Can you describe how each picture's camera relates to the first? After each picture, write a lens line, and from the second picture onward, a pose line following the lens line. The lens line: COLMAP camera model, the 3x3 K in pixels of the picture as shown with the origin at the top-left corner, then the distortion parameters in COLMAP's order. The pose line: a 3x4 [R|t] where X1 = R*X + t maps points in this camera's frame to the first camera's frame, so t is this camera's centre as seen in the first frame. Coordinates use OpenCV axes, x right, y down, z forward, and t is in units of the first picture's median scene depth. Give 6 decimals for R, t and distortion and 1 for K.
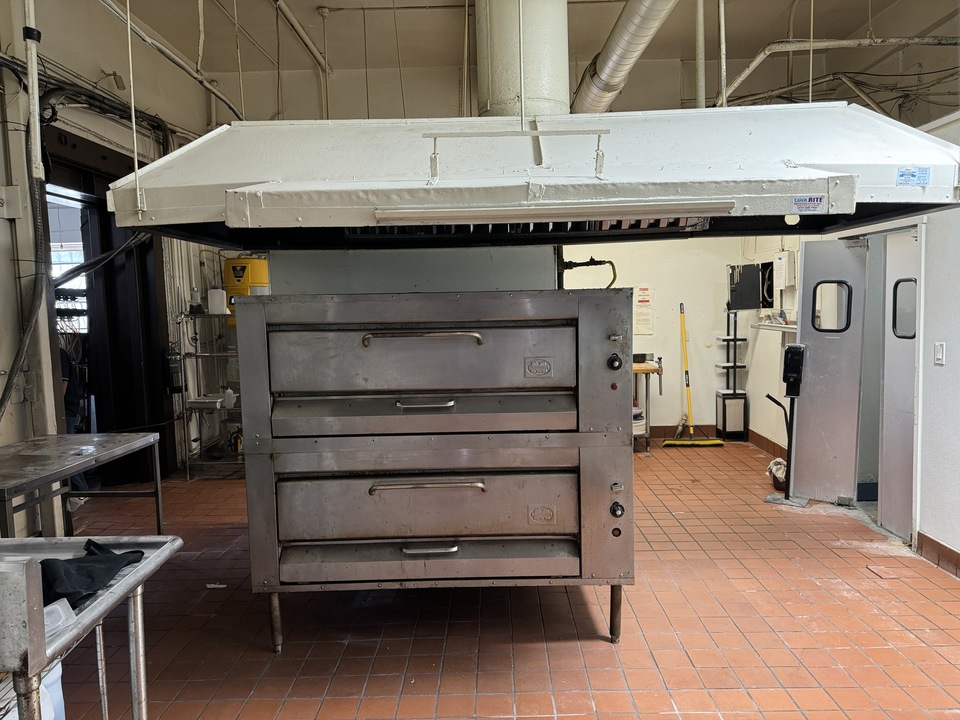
lens RADIAL K [[692.4, 0, 477.7], [0, 692.4, 356.6], [0, 0, 1]] dist [0.031468, -0.012805]
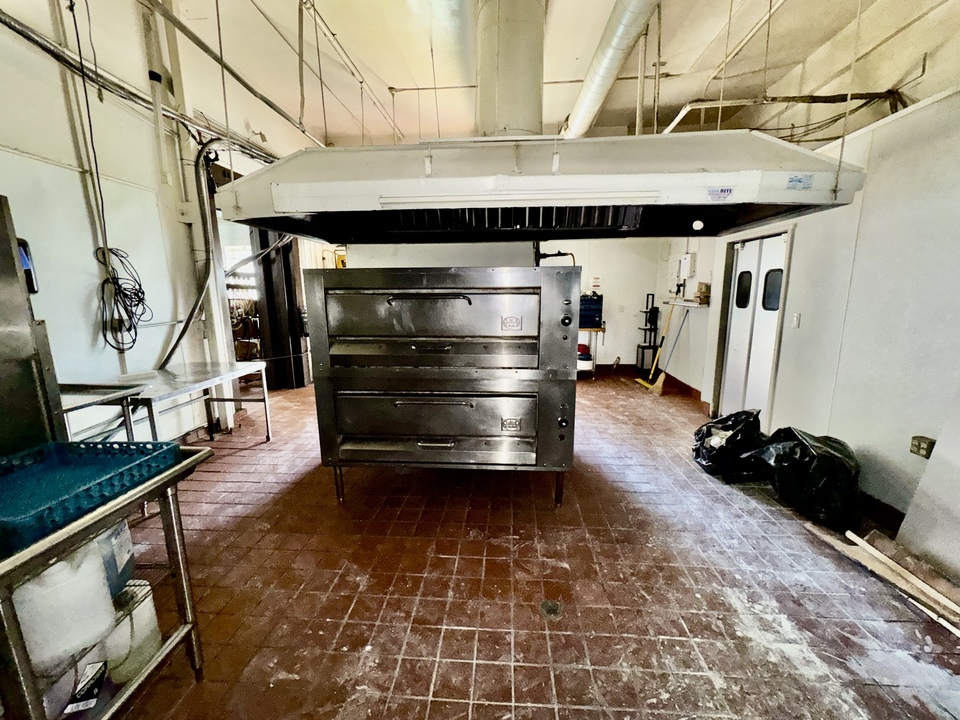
lens RADIAL K [[381.8, 0, 481.2], [0, 381.8, 365.3], [0, 0, 1]] dist [-0.003059, 0.000264]
pose [[0.997919, 0.026005, -0.059002, 0.052352], [-0.019187, 0.993375, 0.113307, 0.011551], [0.061558, -0.111939, 0.991807, 0.150311]]
